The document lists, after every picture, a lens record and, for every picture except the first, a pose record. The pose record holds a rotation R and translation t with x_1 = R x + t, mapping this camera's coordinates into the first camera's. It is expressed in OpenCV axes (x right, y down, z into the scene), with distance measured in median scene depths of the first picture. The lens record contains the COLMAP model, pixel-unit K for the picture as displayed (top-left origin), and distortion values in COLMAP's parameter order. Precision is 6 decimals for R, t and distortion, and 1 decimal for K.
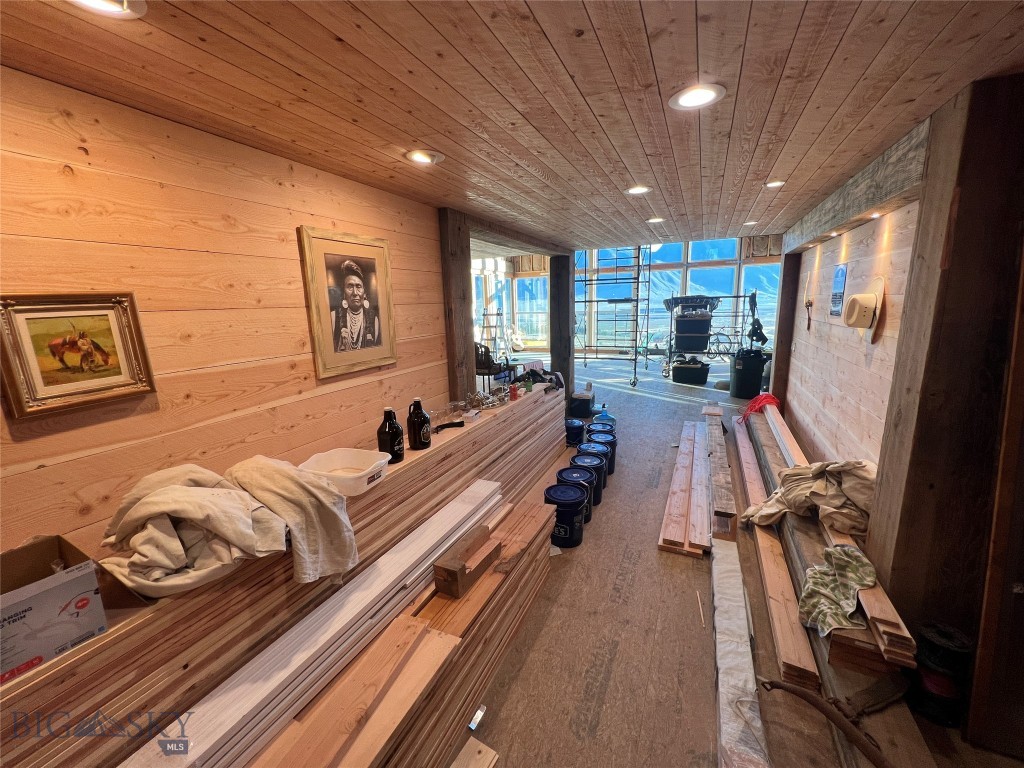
lens RADIAL K [[408.2, 0, 510.6], [0, 408.2, 386.6], [0, 0, 1]] dist [-0.003035, 0.000670]
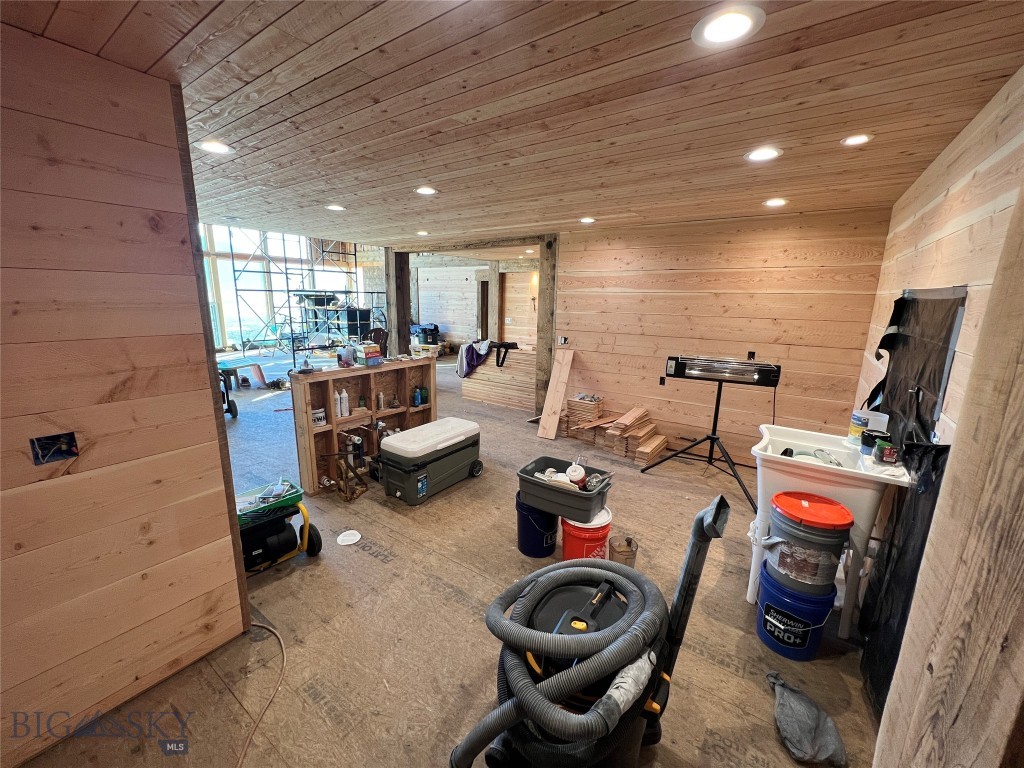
lens RADIAL K [[408.2, 0, 507.8], [0, 408.2, 385.1], [0, 0, 1]] dist [-0.003035, 0.000670]
pose [[0.174894, -0.174832, 0.968941, -0.733207], [0.176093, 0.973795, 0.143923, -0.045148], [-0.968712, 0.145453, 0.201098, 0.377802]]
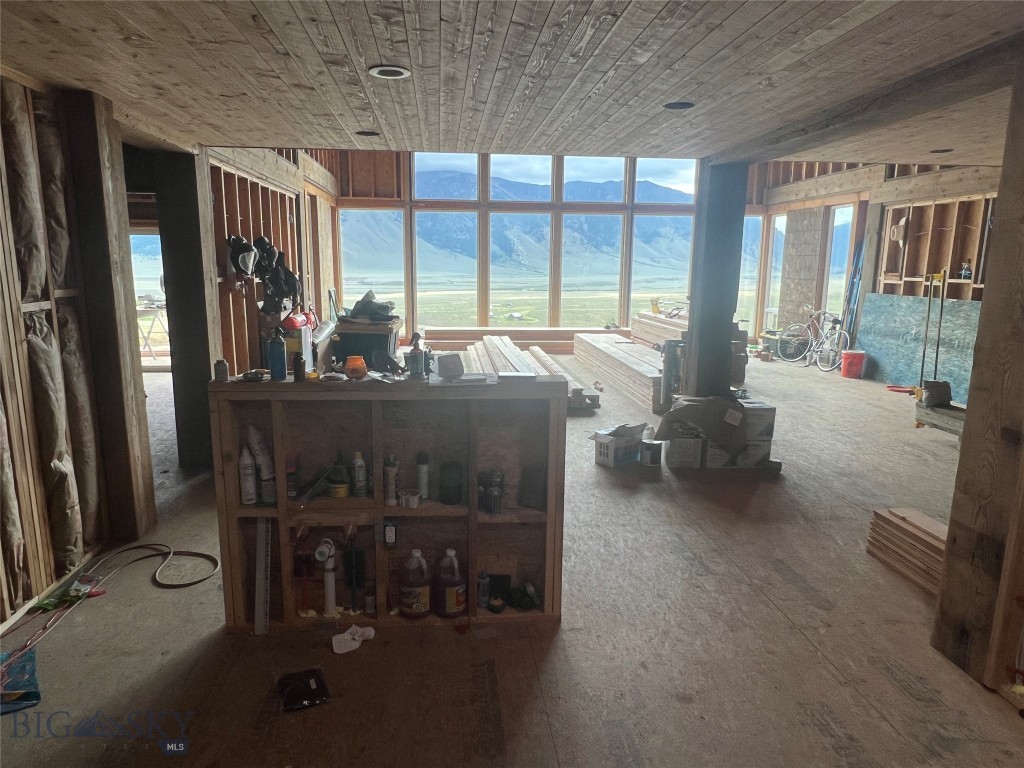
lens RADIAL K [[655.1, 0, 510.1], [0, 655.1, 383.6], [0, 0, 1]] dist [0.017710, 0.000147]
pose [[0.859189, -0.054184, 0.508782, -0.424697], [0.067663, 0.997676, -0.008013, -0.029776], [-0.507165, 0.041310, 0.860858, 0.290585]]
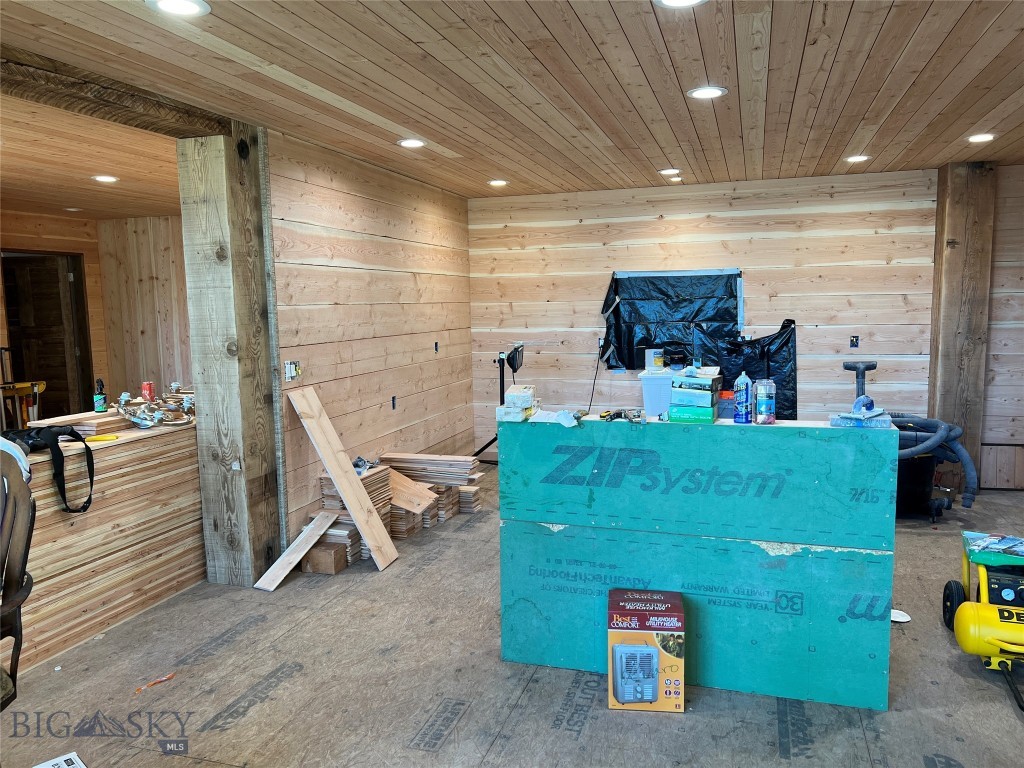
lens RADIAL K [[765.1, 0, 515.9], [0, 765.1, 394.3], [0, 0, 1]] dist [0.052080, -0.057111]
pose [[-0.989176, 0.064475, -0.131812, -0.176956], [0.018987, 0.946982, 0.320724, -0.159350], [0.145502, 0.314750, -0.937956, 0.942723]]
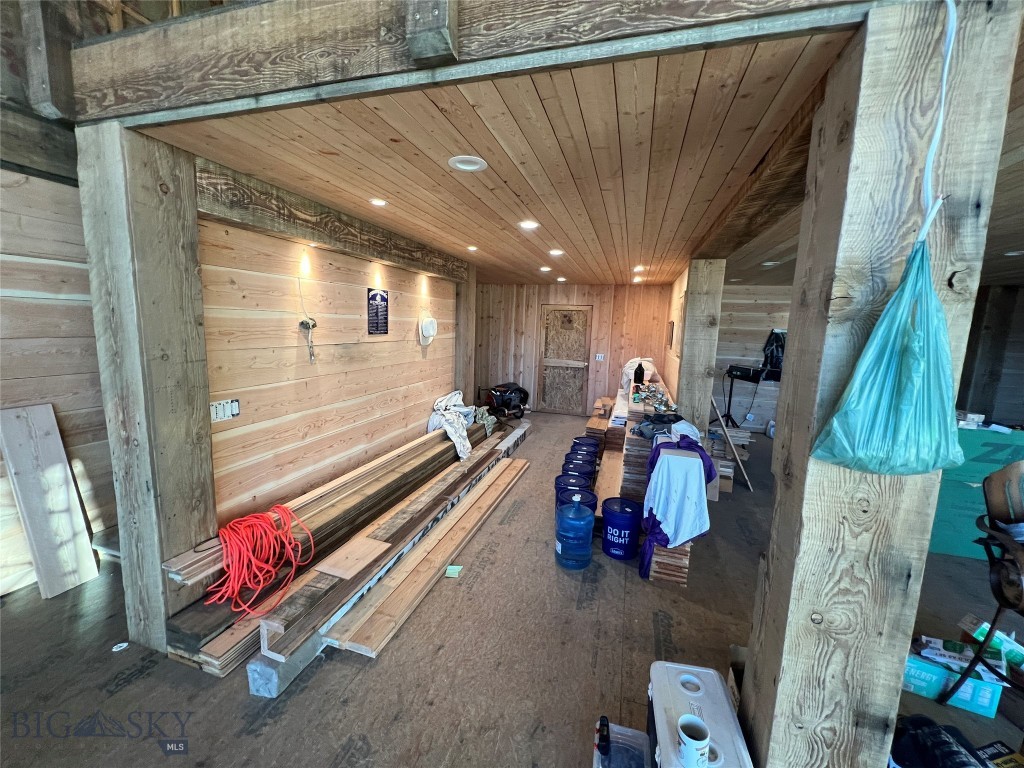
lens RADIAL K [[408.2, 0, 509.4], [0, 408.2, 383.8], [0, 0, 1]] dist [-0.003035, 0.000670]
pose [[-0.990097, 0.018806, -0.139122, 0.240277], [-0.030583, 0.938293, 0.344487, -0.180491], [0.137015, 0.345330, -0.928426, 0.870081]]
